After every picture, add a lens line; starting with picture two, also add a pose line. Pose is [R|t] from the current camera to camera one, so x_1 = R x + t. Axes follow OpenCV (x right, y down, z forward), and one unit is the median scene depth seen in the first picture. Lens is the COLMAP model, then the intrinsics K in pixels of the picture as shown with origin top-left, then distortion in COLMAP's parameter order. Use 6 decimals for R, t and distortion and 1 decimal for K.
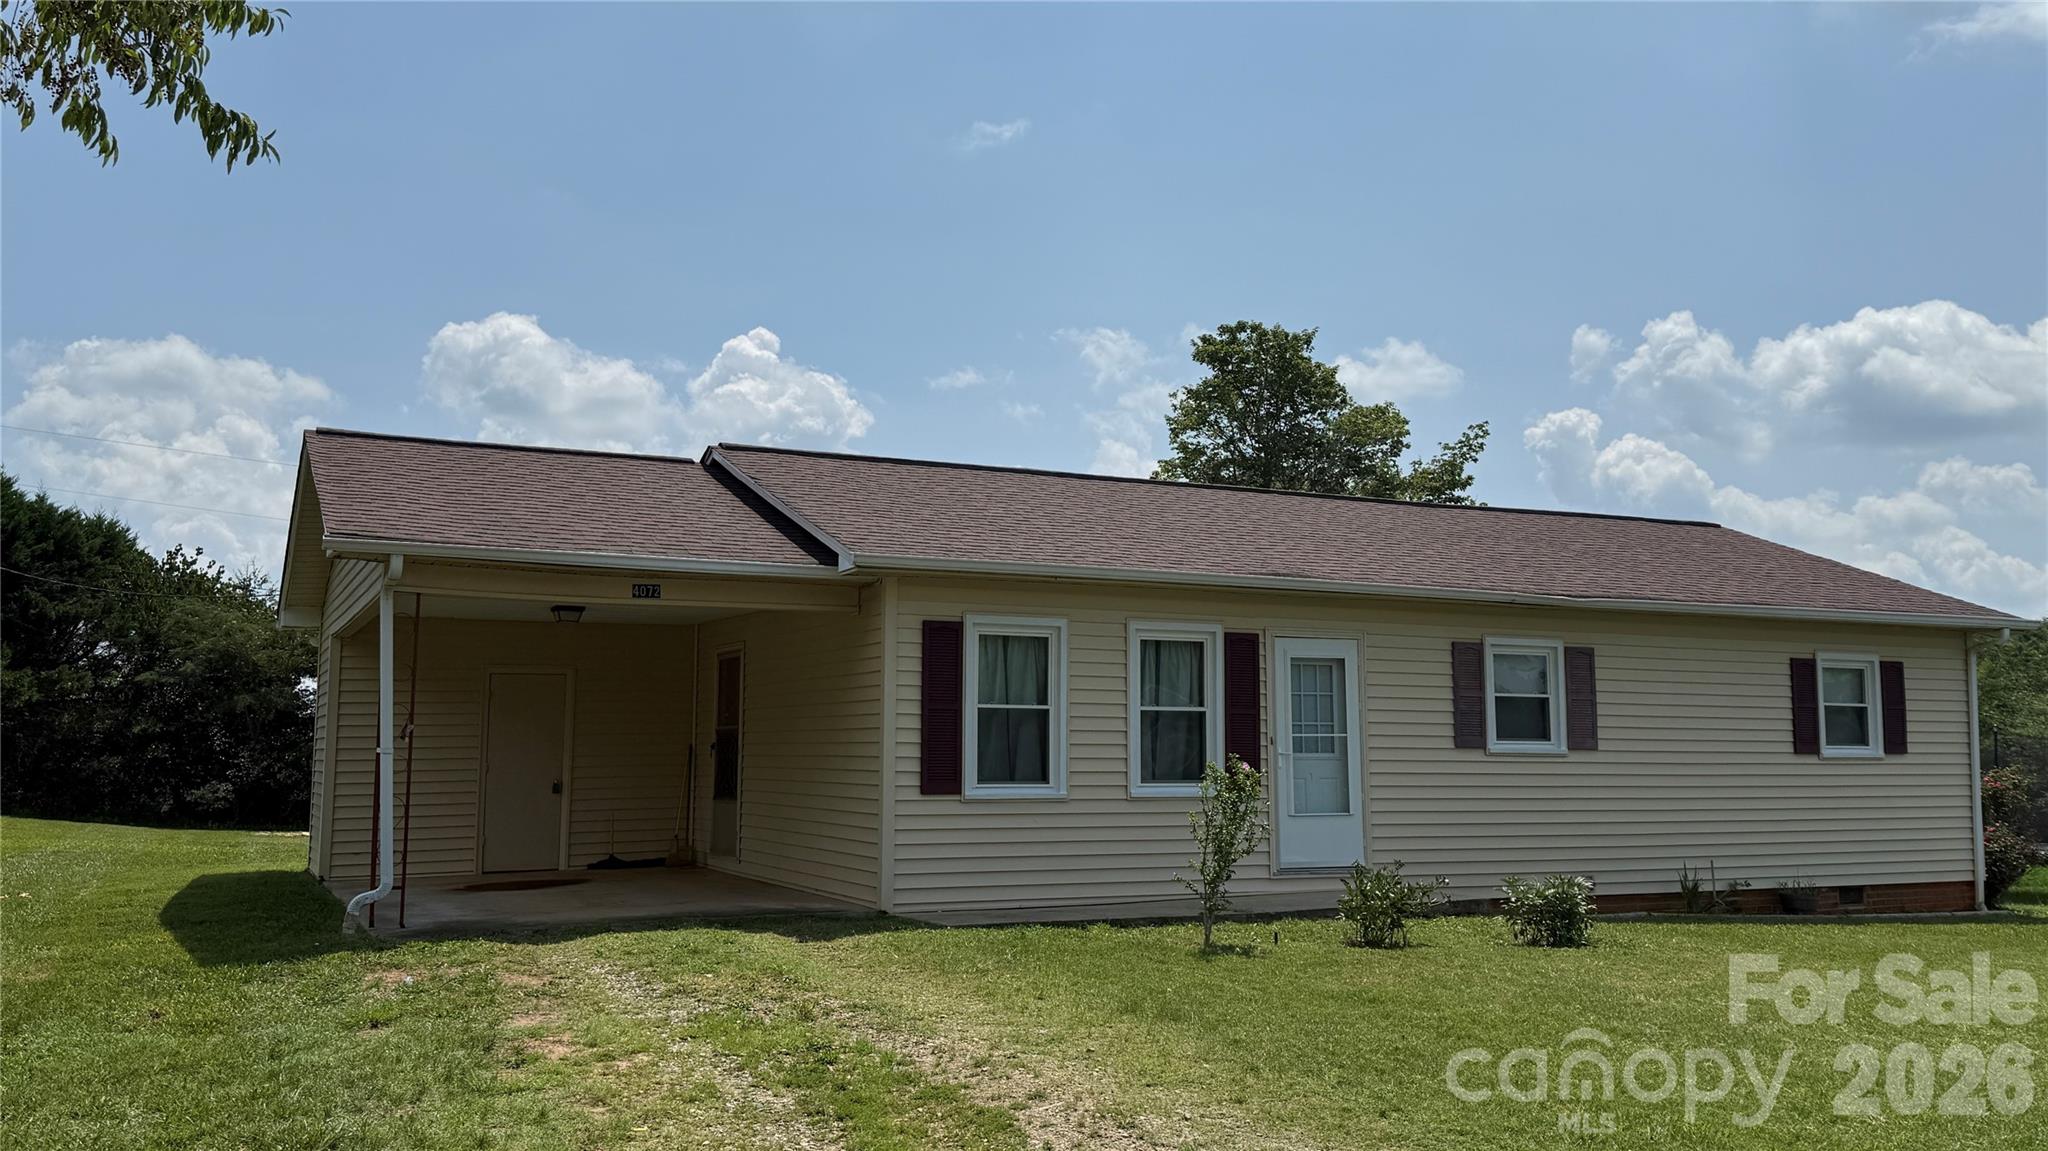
lens RADIAL K [[1741.9, 0, 1024.0], [0, 1741.9, 575.5], [0, 0, 1]] dist [0.208045, -0.558916]
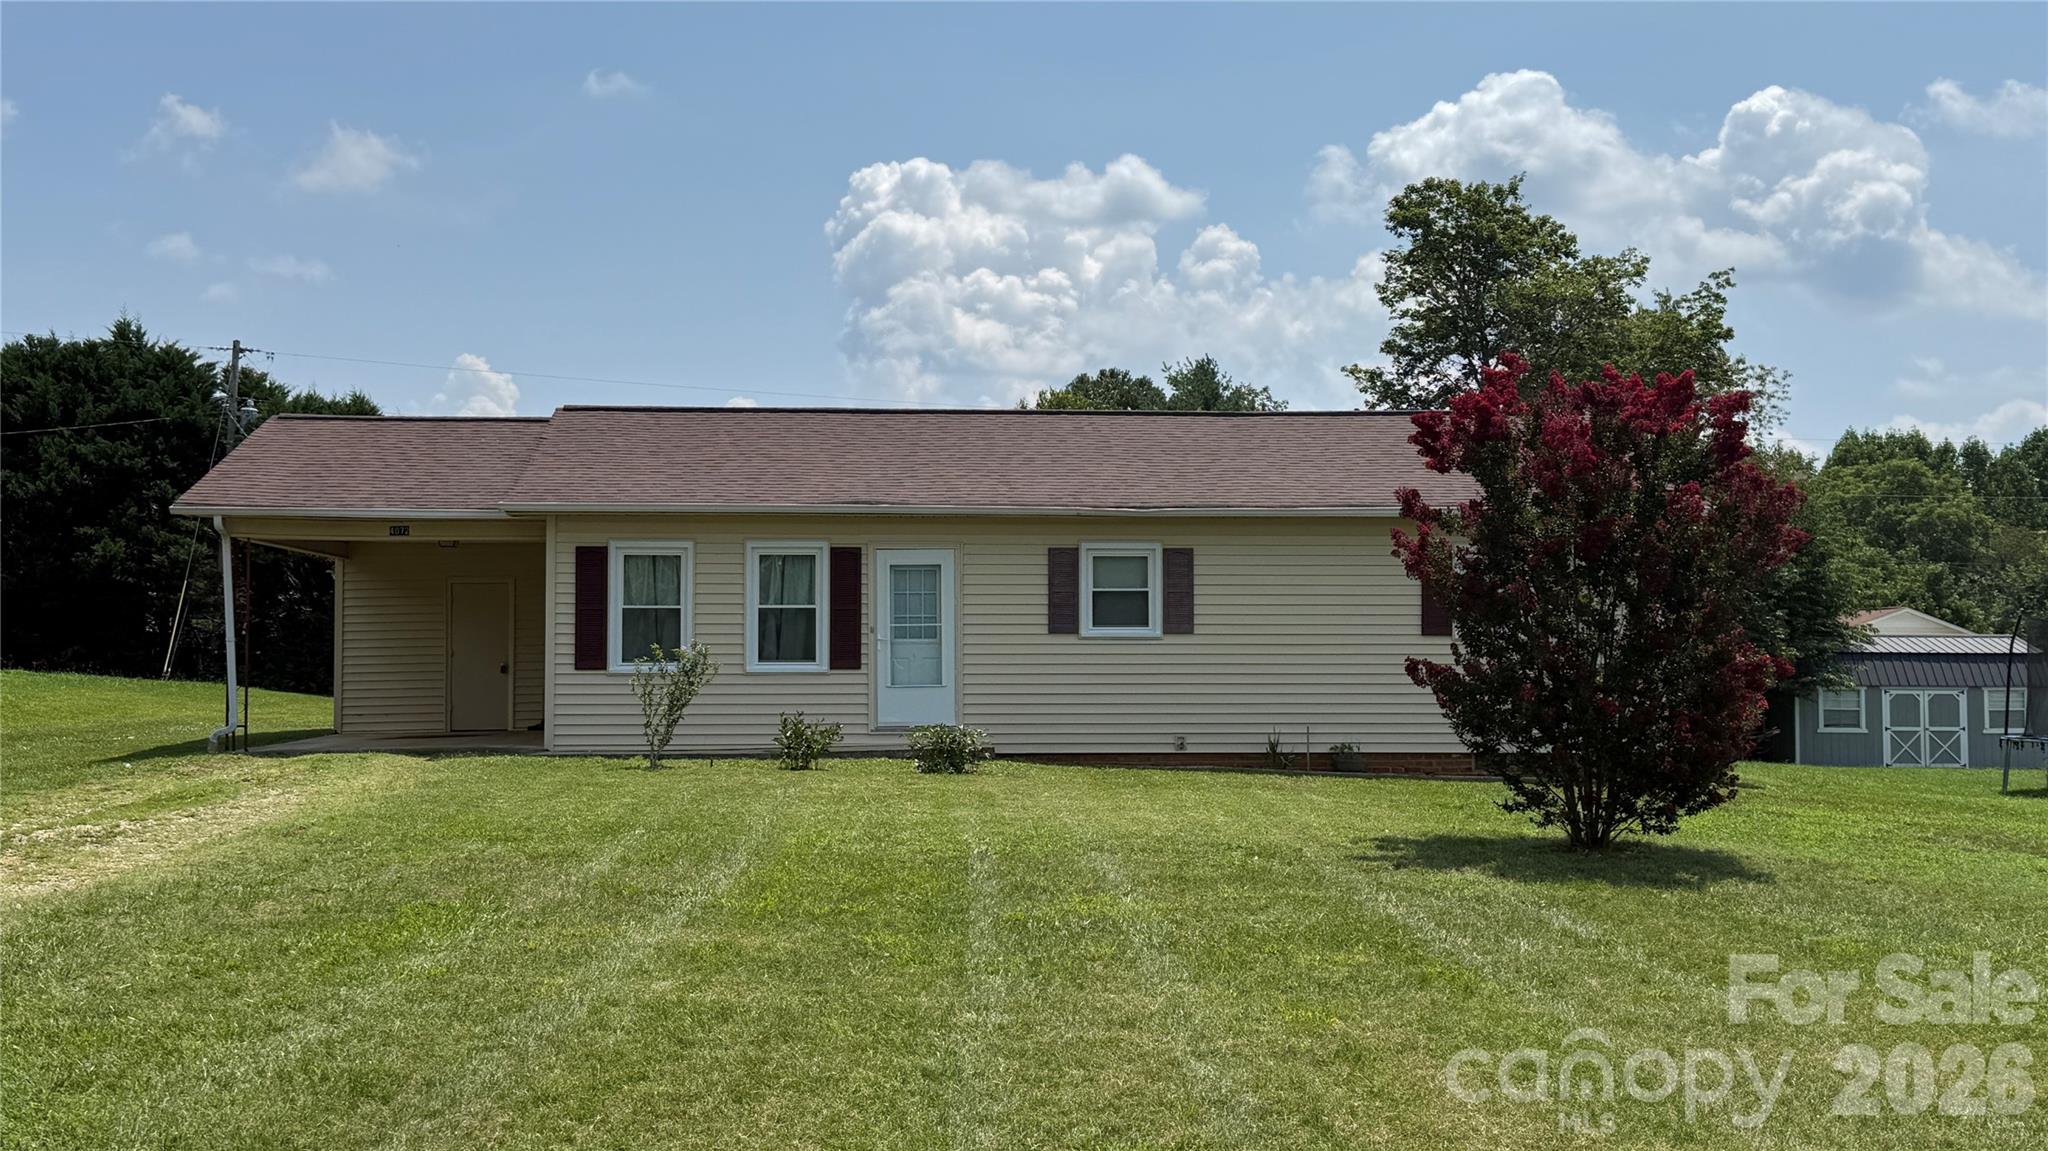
lens RADIAL K [[1694.3, 0, 567.8], [0, 1694.3, 578.2], [0, 0, 1]] dist [0.005107, 0.000988]
pose [[0.928757, -0.019629, -0.370169, 0.370096], [0.041948, 0.997748, 0.052338, -0.017182], [0.368308, -0.064137, 0.927489, -0.224751]]
